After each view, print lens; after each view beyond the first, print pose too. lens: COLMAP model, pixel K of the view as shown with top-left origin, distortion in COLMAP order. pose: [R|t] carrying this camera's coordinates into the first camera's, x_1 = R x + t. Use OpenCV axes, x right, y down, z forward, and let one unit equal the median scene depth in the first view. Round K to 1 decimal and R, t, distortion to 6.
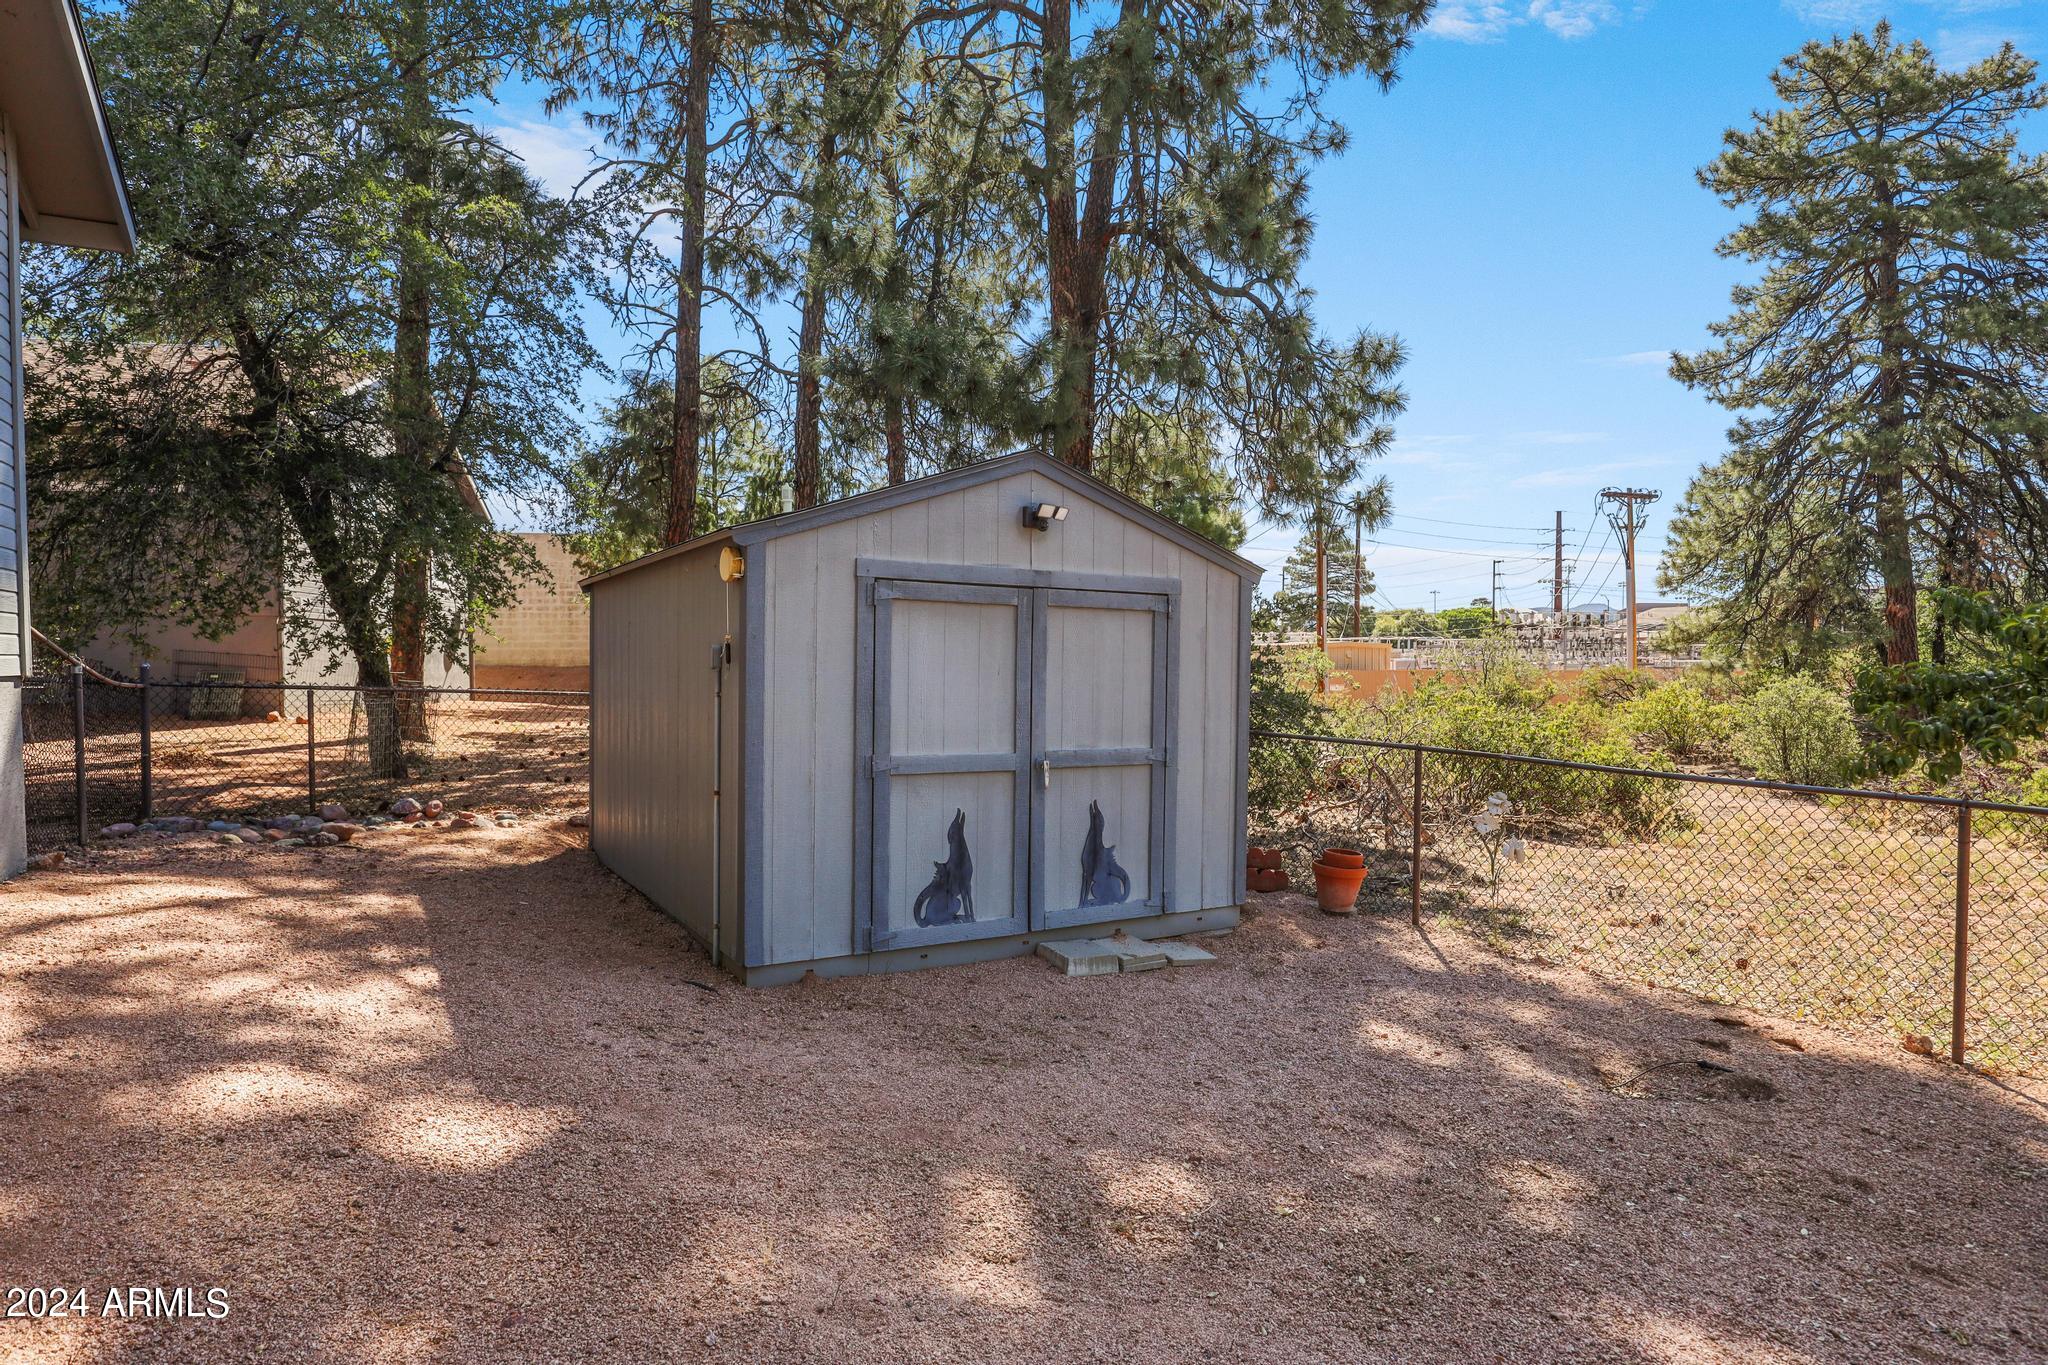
lens RADIAL K [[1193.2, 0, 1030.4], [0, 1193.2, 683.8], [0, 0, 1]] dist [-0.014326, -0.000130]
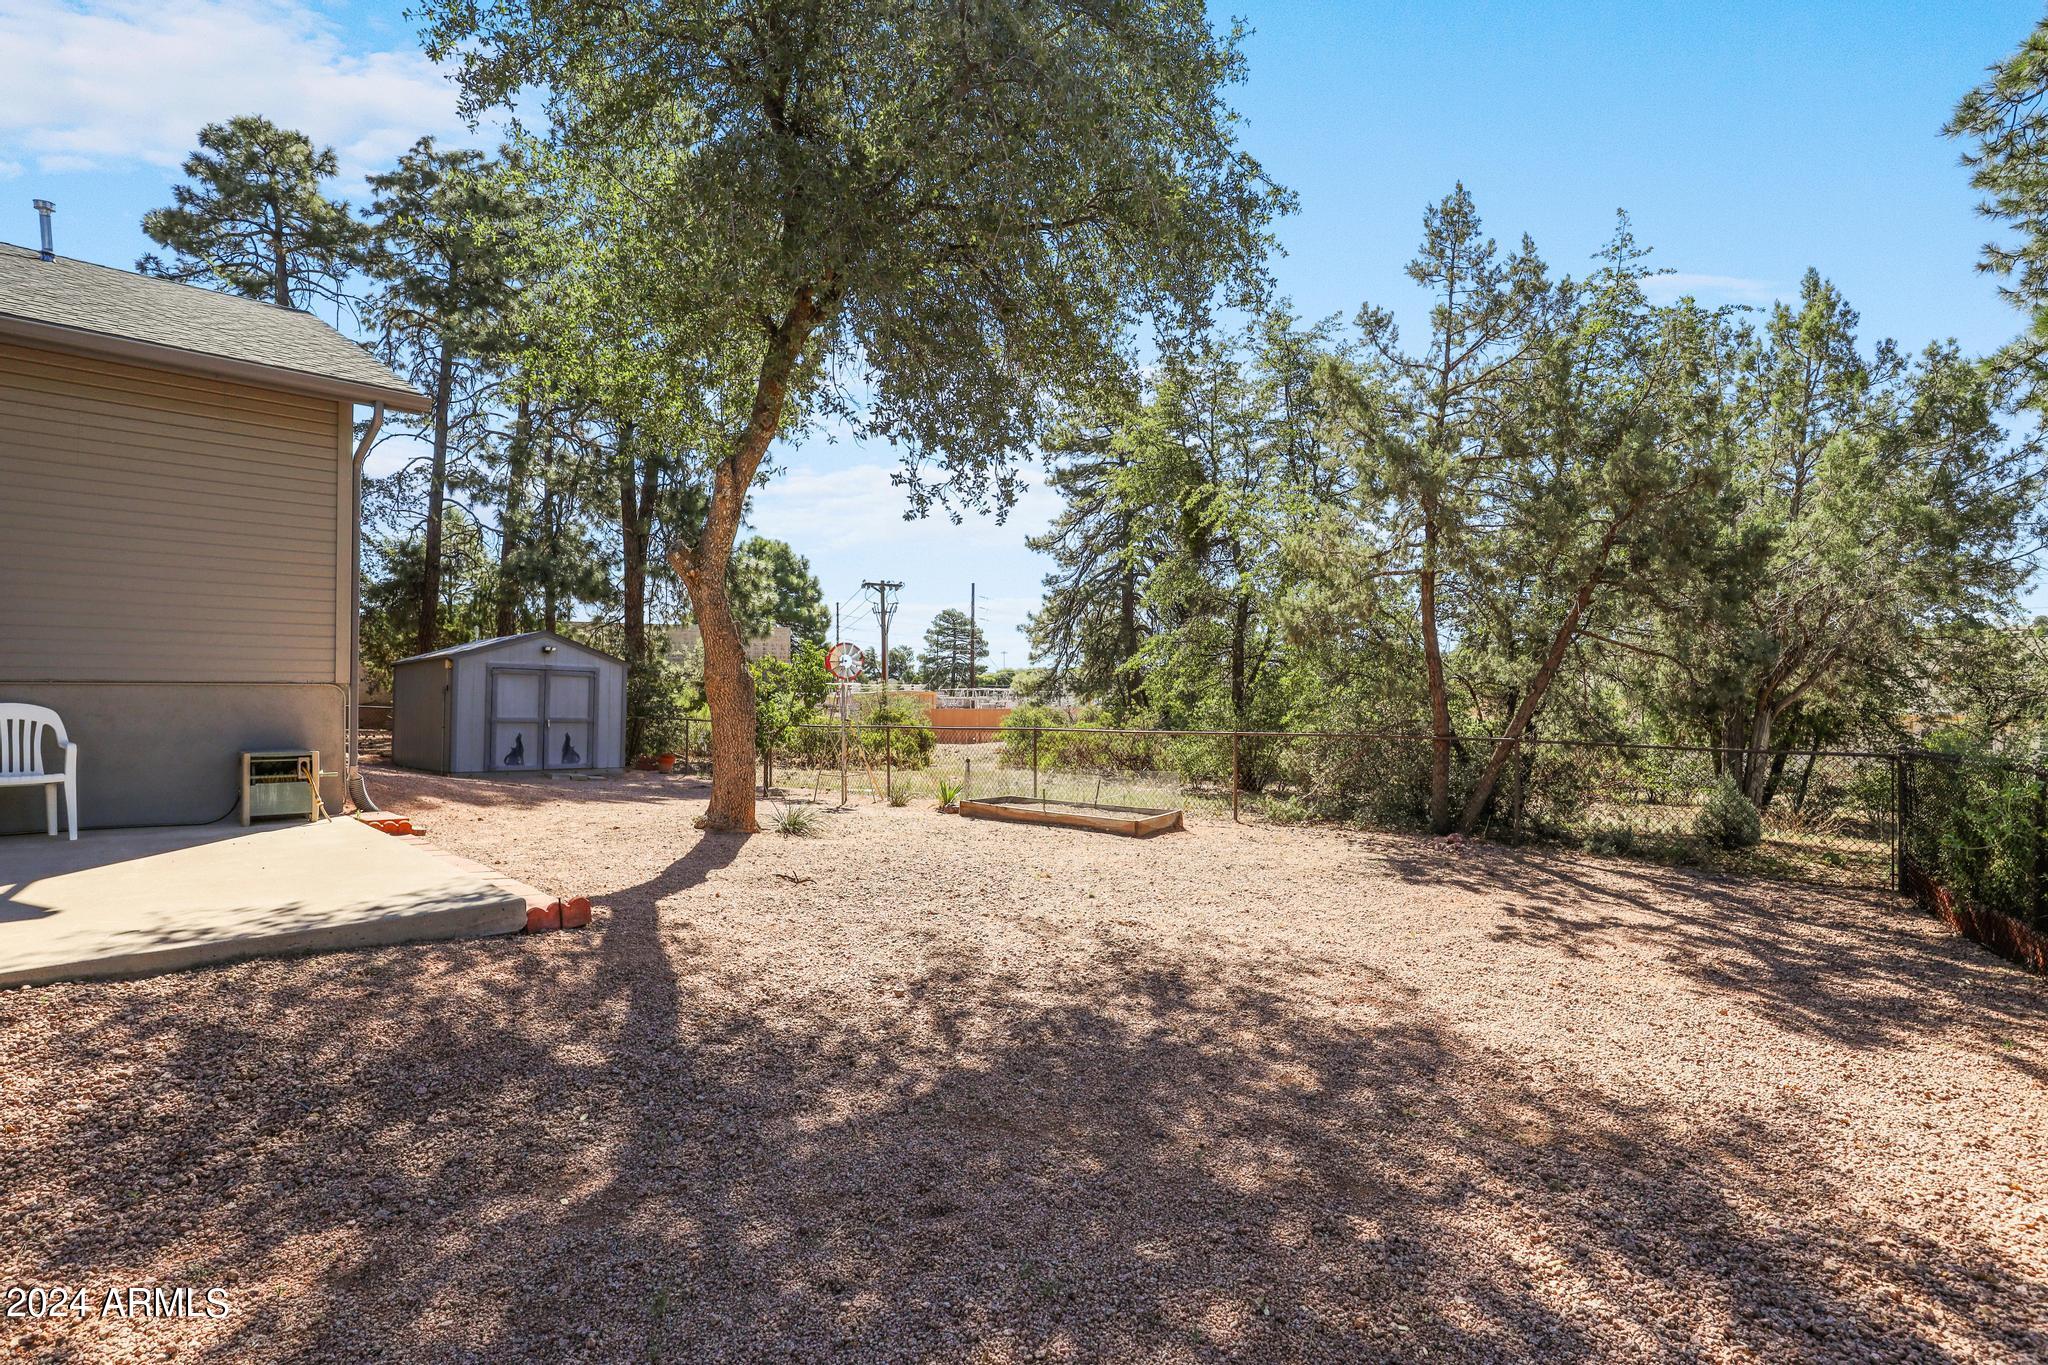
lens RADIAL K [[920.5, 0, 1035.5], [0, 920.5, 680.3], [0, 0, 1]] dist [-0.032132, -0.000184]
pose [[0.951212, 0.007923, 0.308437, 0.291473], [0.006498, 0.998934, -0.045699, 0.043030], [-0.308471, 0.045474, 0.950146, -1.062555]]
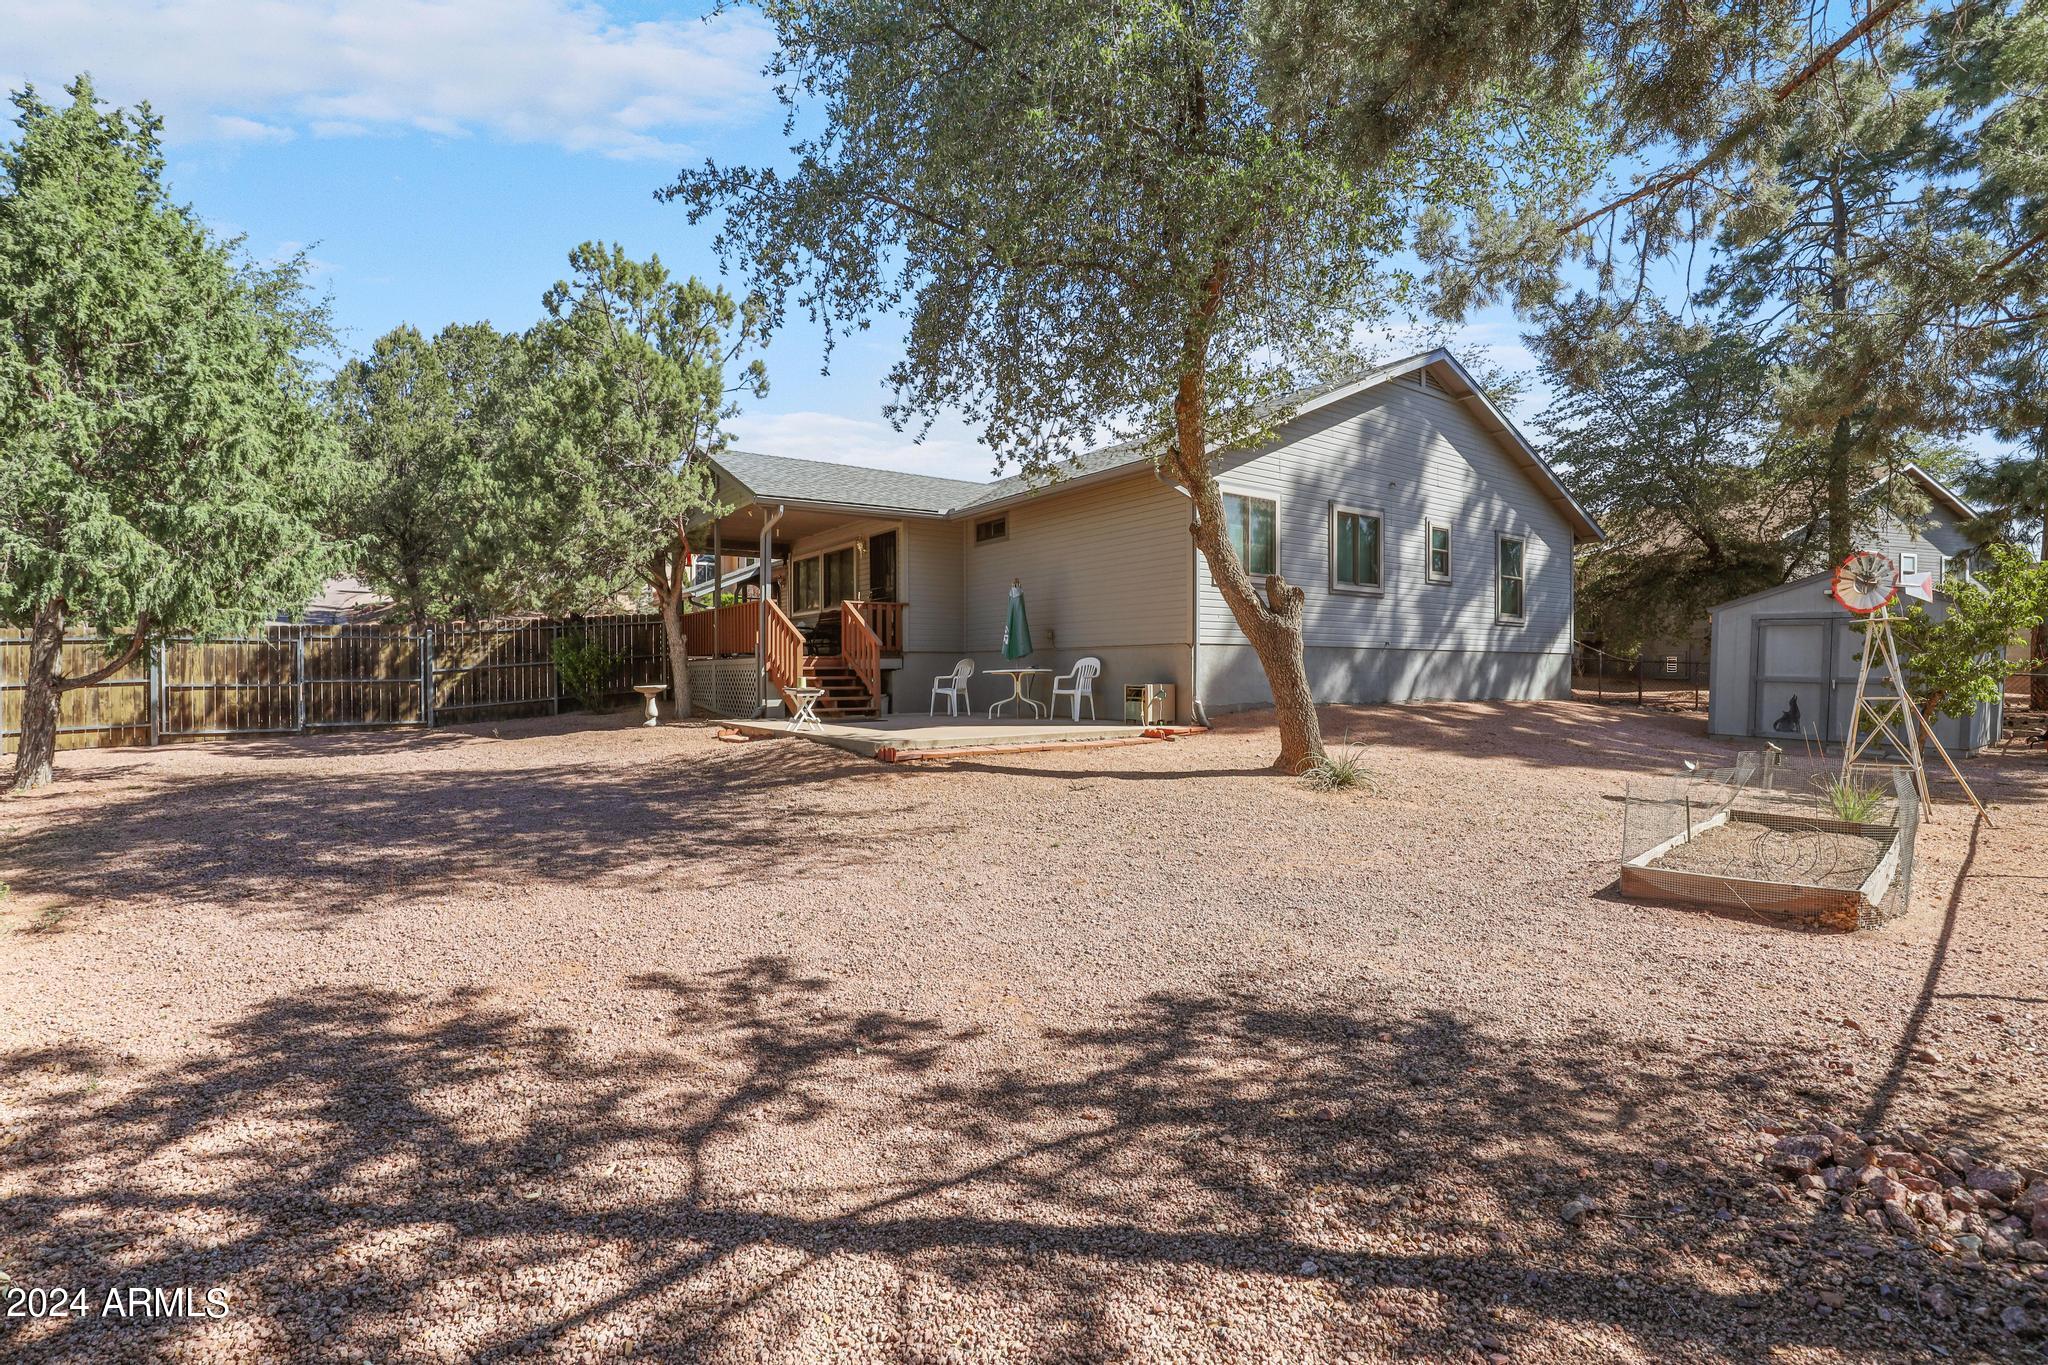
lens RADIAL K [[920.5, 0, 1038.4], [0, 920.5, 679.4], [0, 0, 1]] dist [-0.032132, -0.000184]
pose [[0.157798, 0.012604, -0.987391, 0.983597], [-0.023974, 0.999673, 0.008930, 0.047542], [0.987180, 0.022262, 0.158048, -0.654708]]
